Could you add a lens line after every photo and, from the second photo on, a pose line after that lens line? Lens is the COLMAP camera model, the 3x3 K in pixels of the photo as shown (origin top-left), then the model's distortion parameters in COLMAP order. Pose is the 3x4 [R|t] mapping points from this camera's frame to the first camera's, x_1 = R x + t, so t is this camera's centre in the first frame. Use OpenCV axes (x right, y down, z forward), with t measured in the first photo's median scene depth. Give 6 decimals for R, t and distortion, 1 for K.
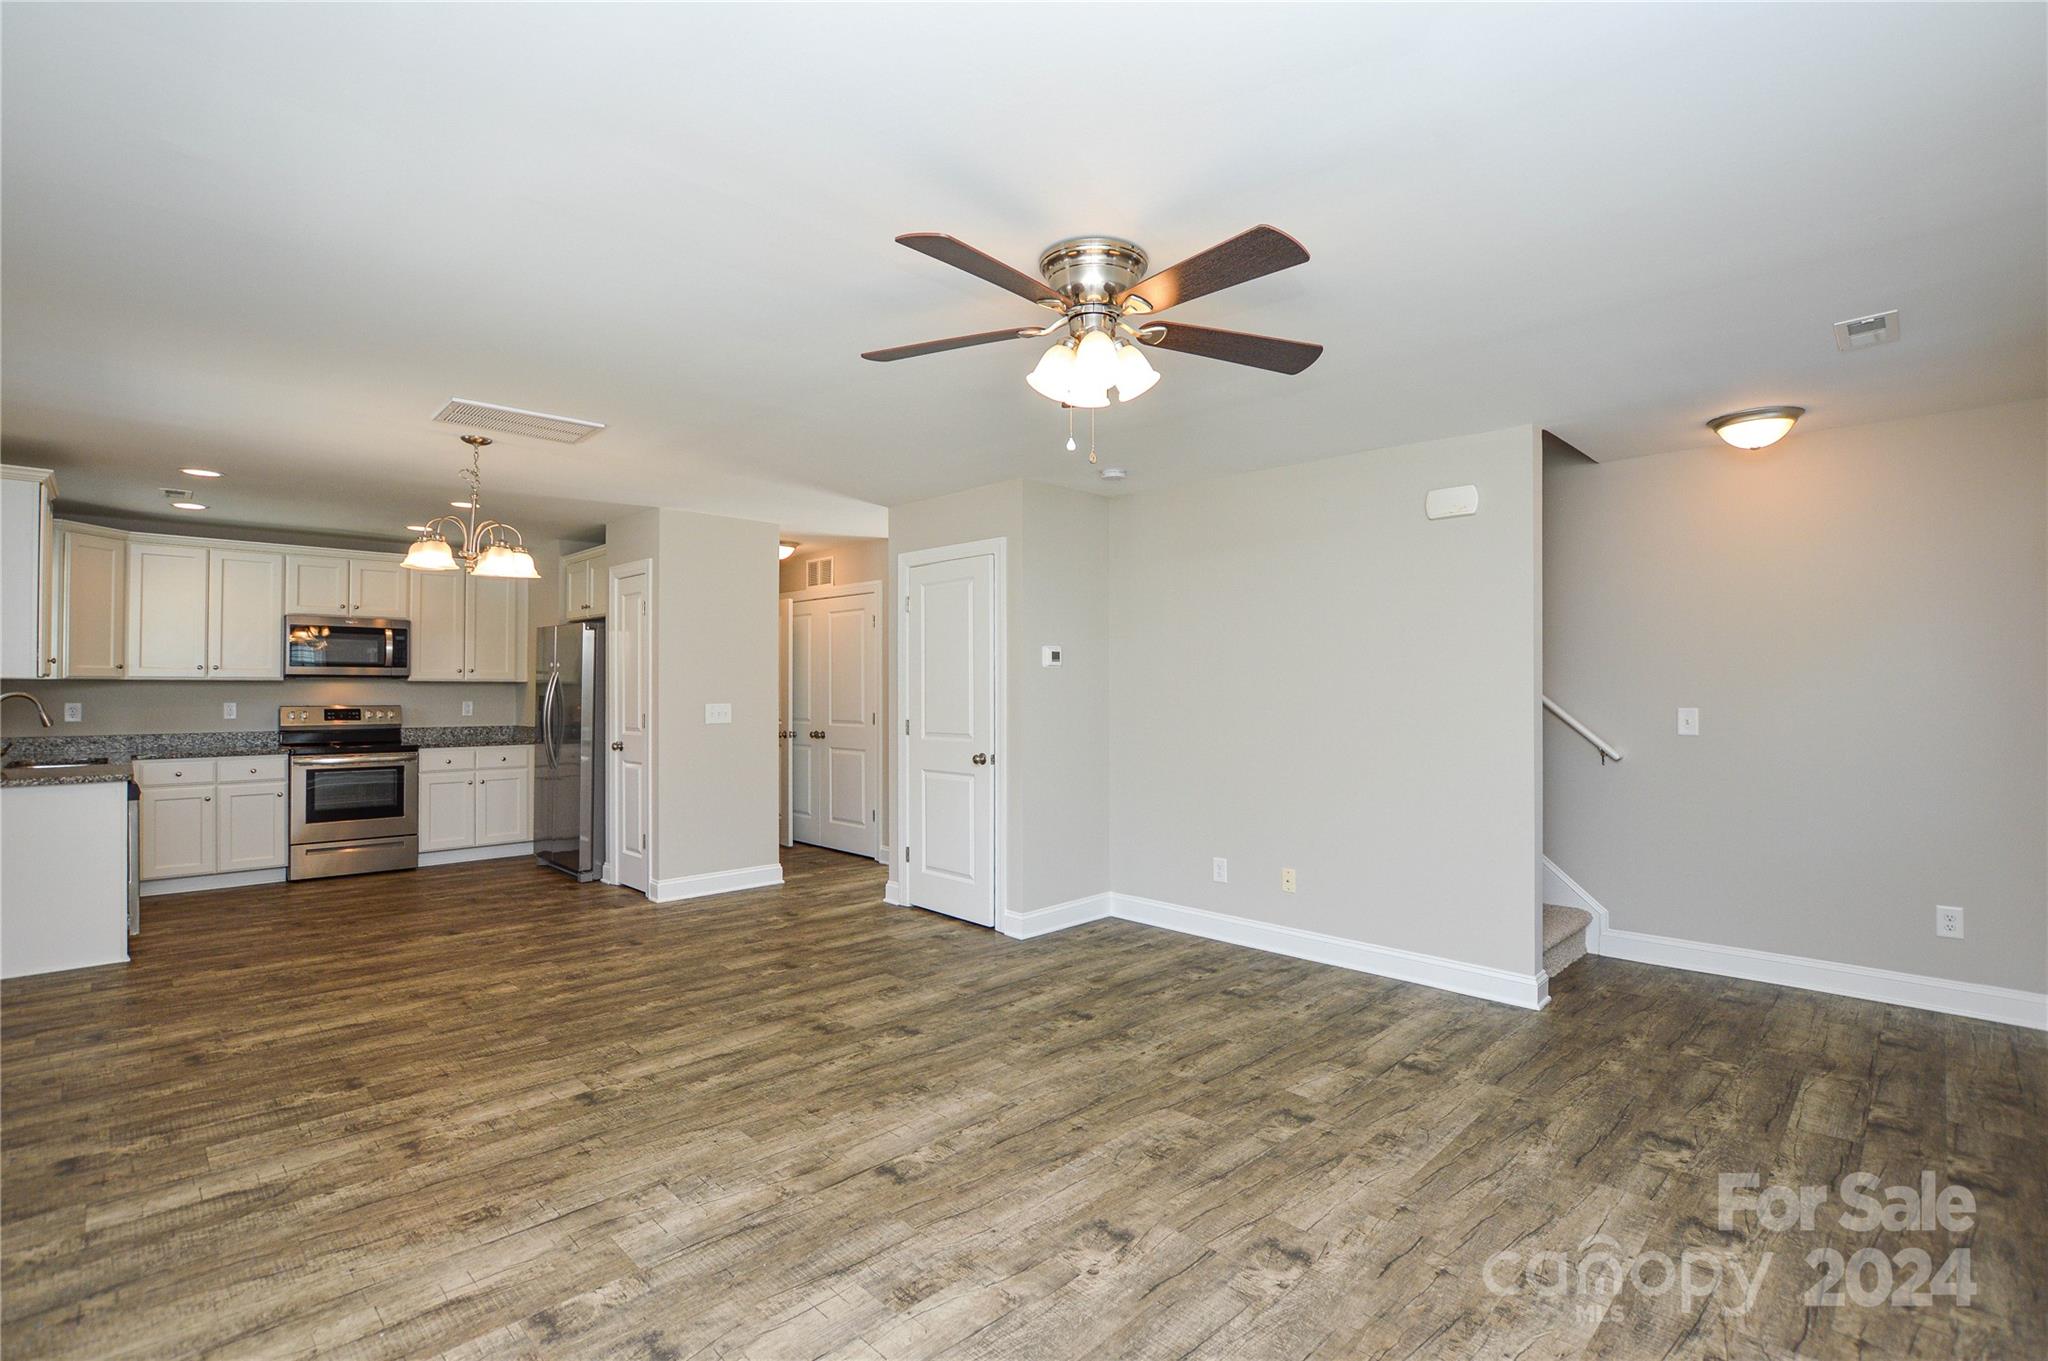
lens RADIAL K [[933.1, 0, 1024.7], [0, 933.1, 672.6], [0, 0, 1]] dist [-0.027097, 0.001445]
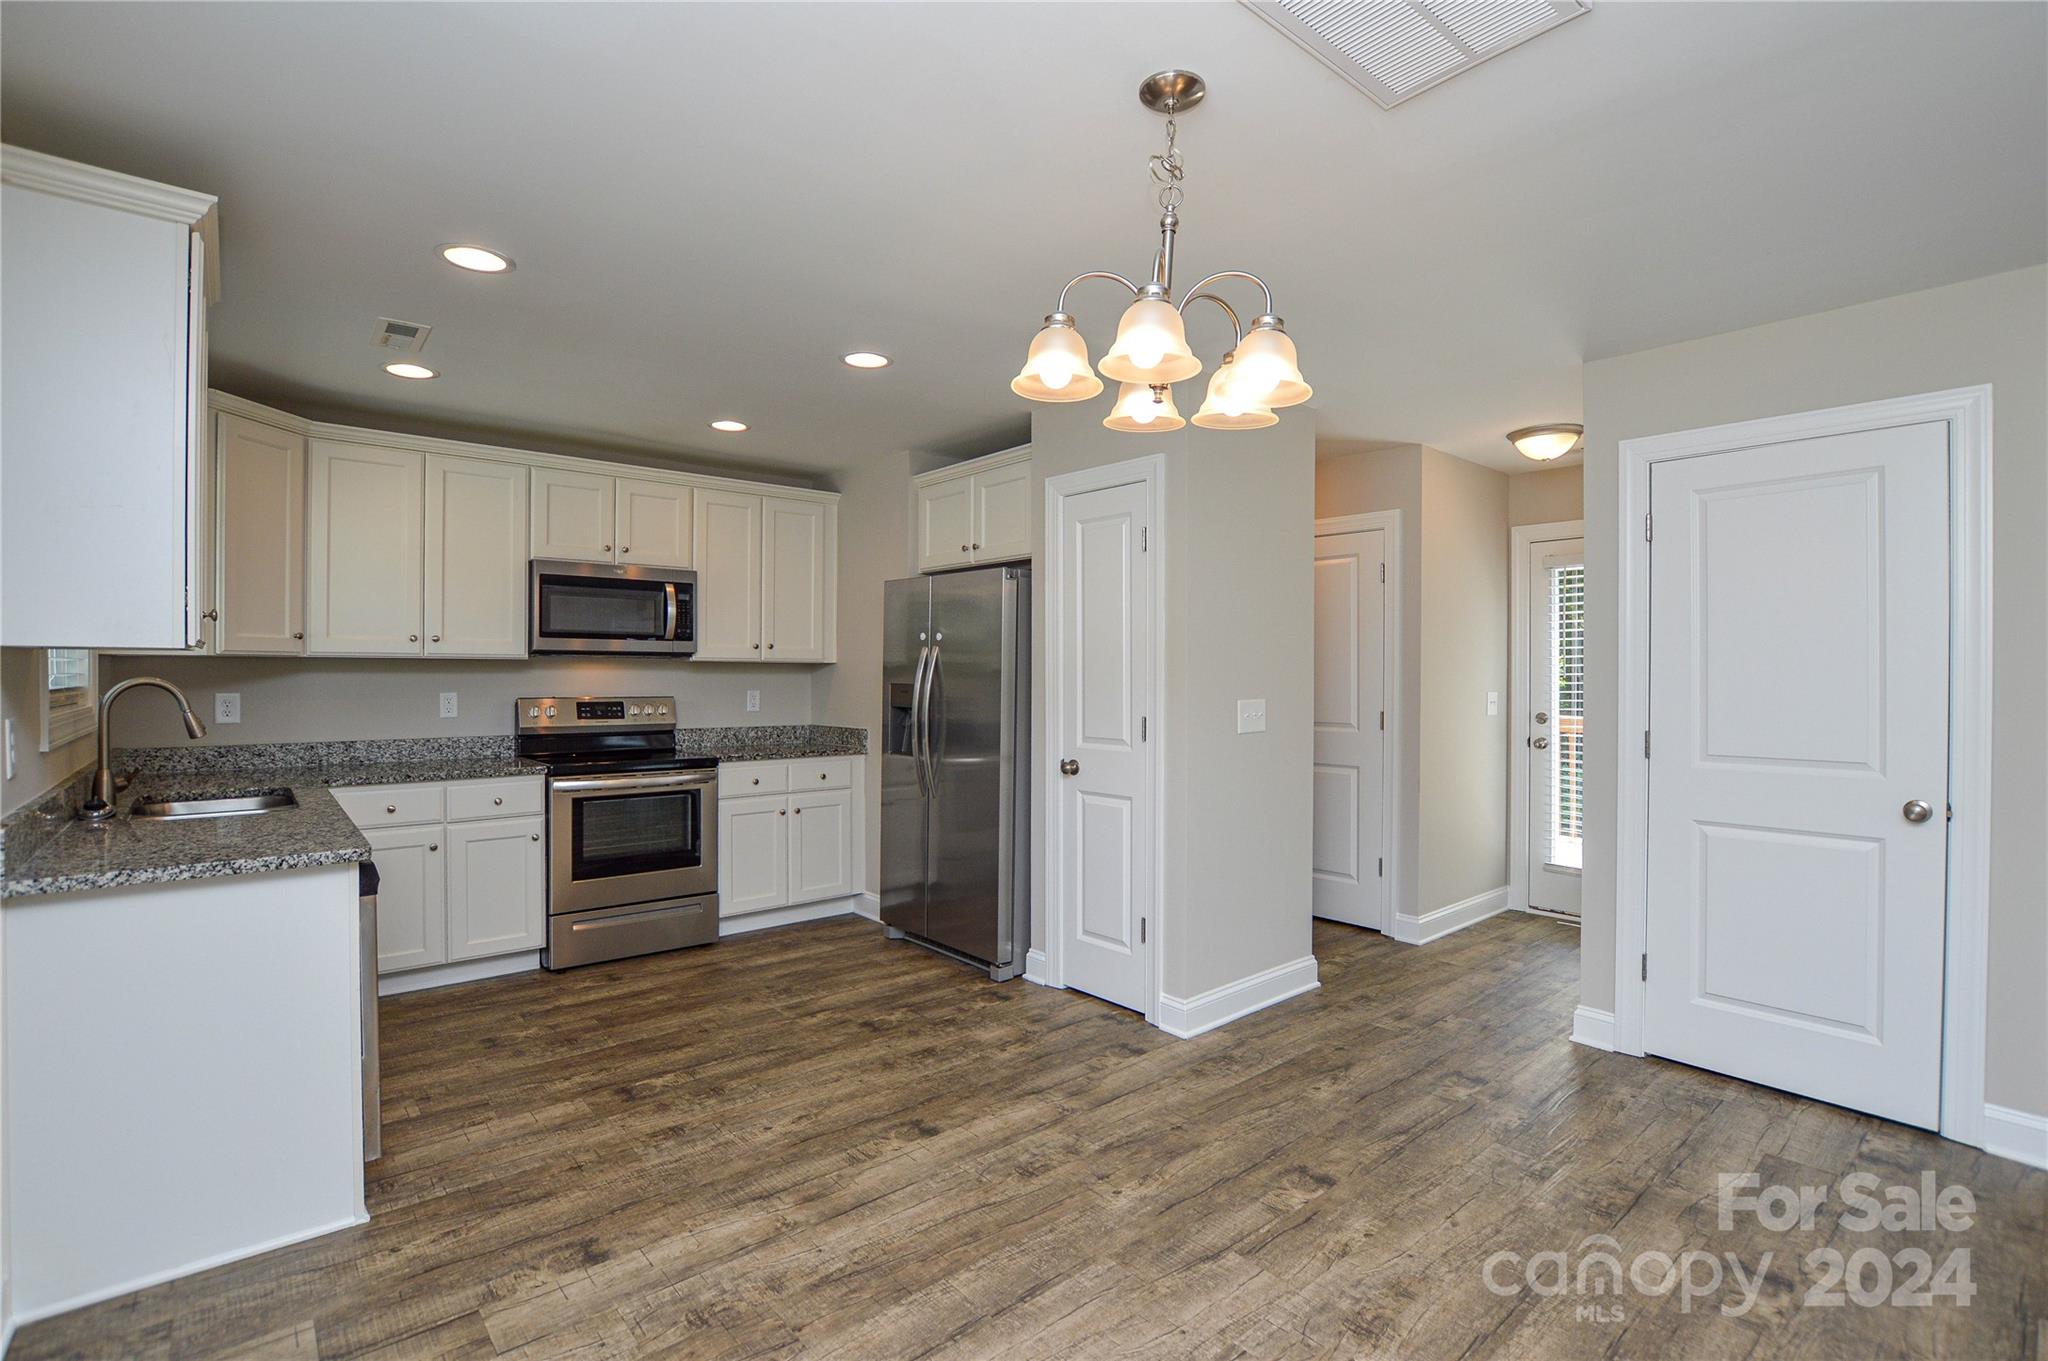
lens RADIAL K [[933.1, 0, 1035.5], [0, 933.1, 668.6], [0, 0, 1]] dist [-0.027097, 0.001445]
pose [[0.997953, 0.004602, -0.063783, -0.623336], [-0.003759, 0.999904, 0.013334, 0.007849], [0.063838, -0.013067, 0.997875, 0.558699]]
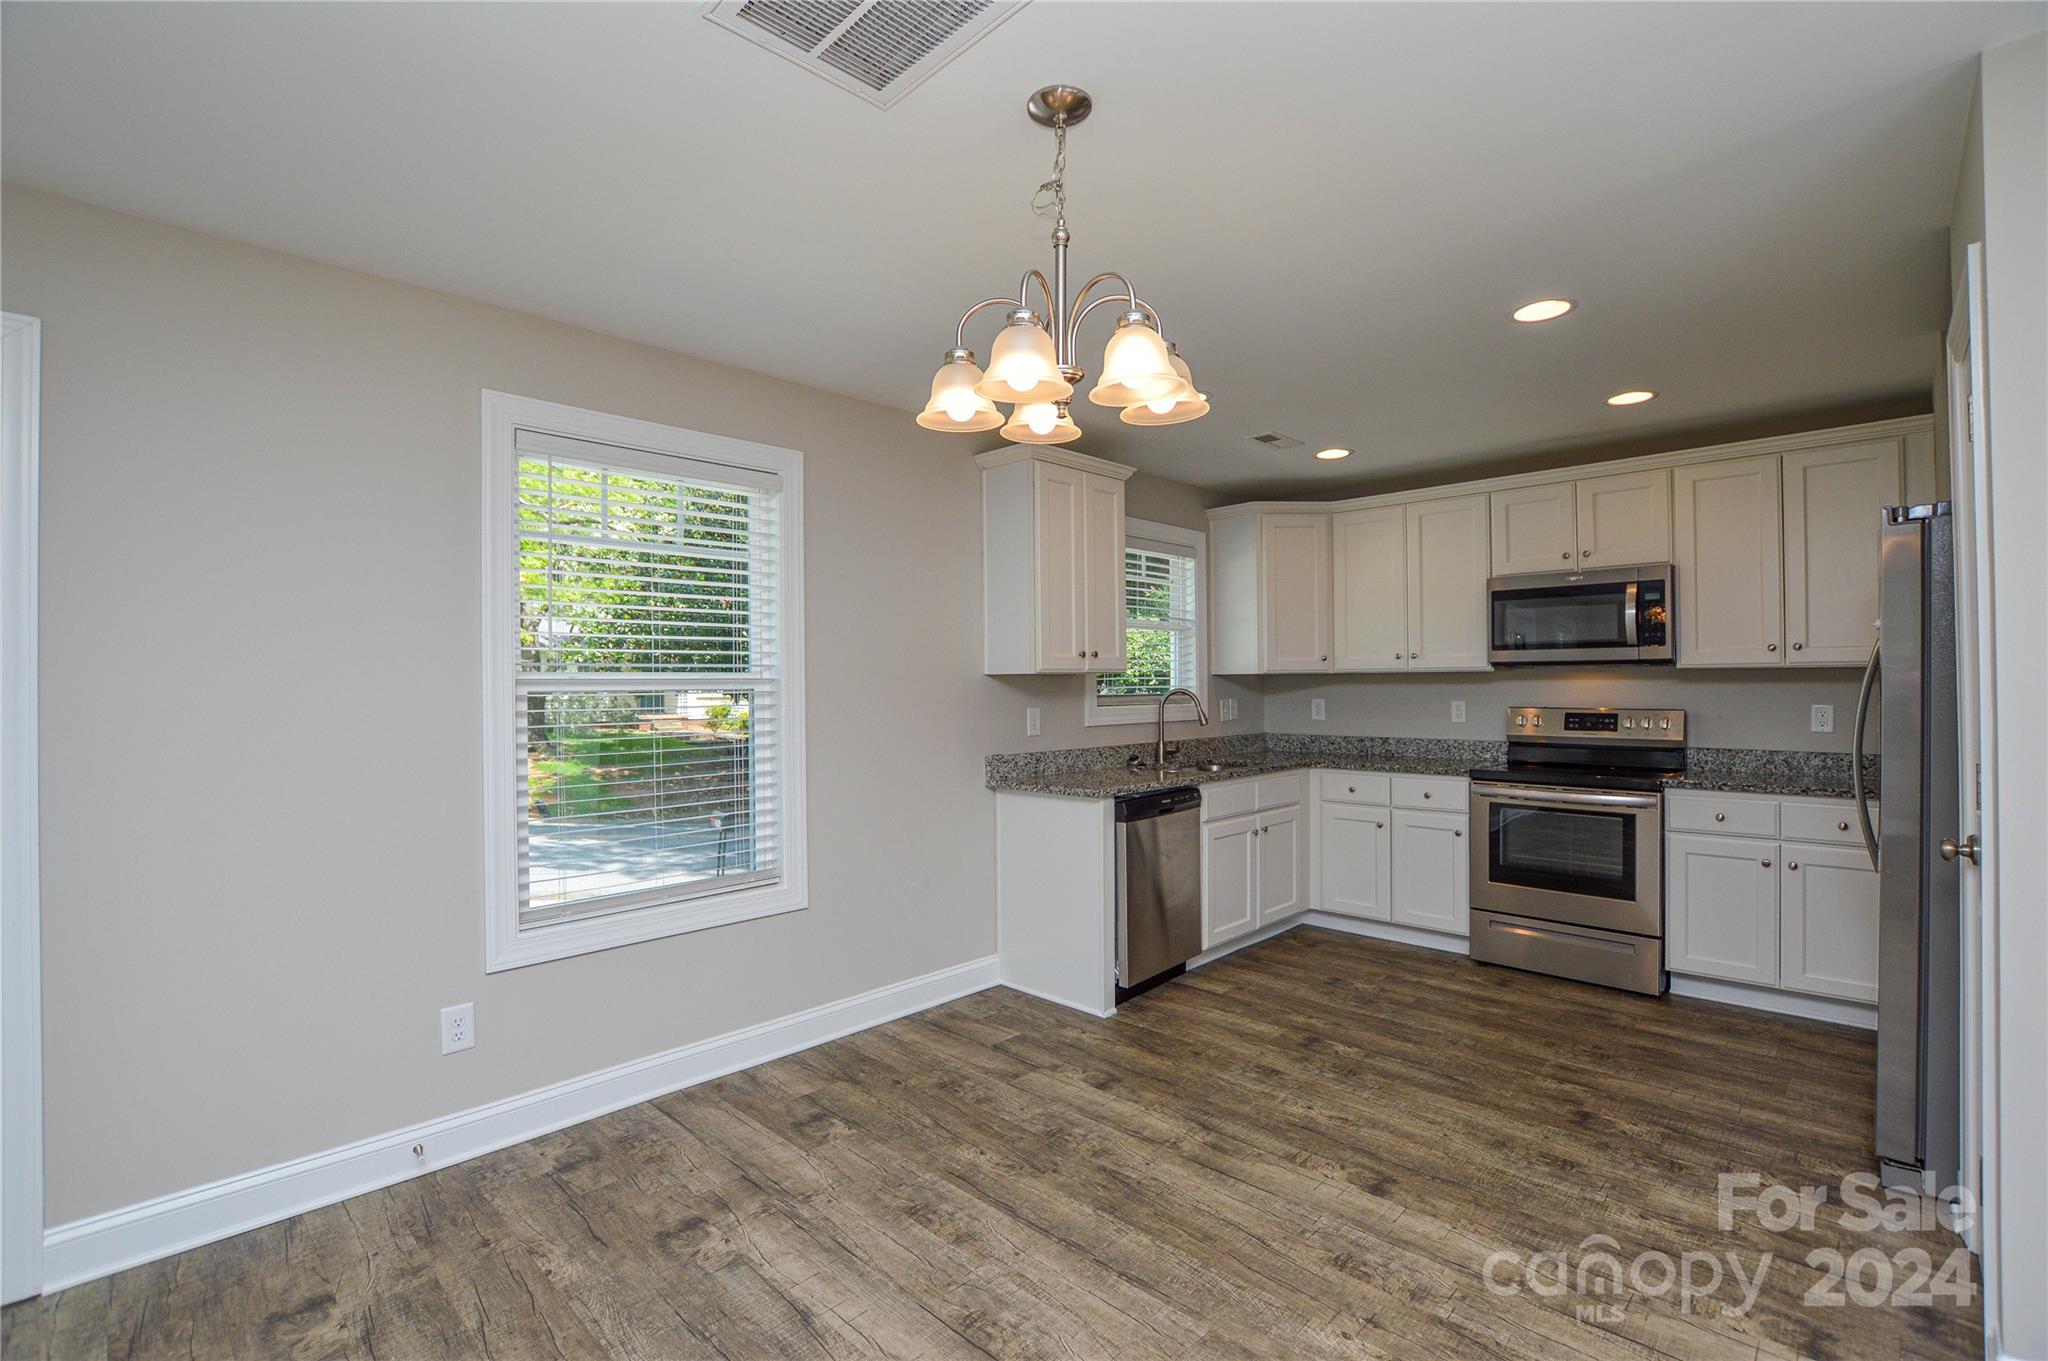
lens RADIAL K [[933.1, 0, 1022.7], [0, 933.1, 668.6], [0, 0, 1]] dist [-0.027097, 0.001445]
pose [[0.019461, -0.014766, -0.999702, -0.156566], [0.023355, 0.999625, -0.014310, 0.013285], [0.999538, -0.023069, 0.019798, 0.963380]]
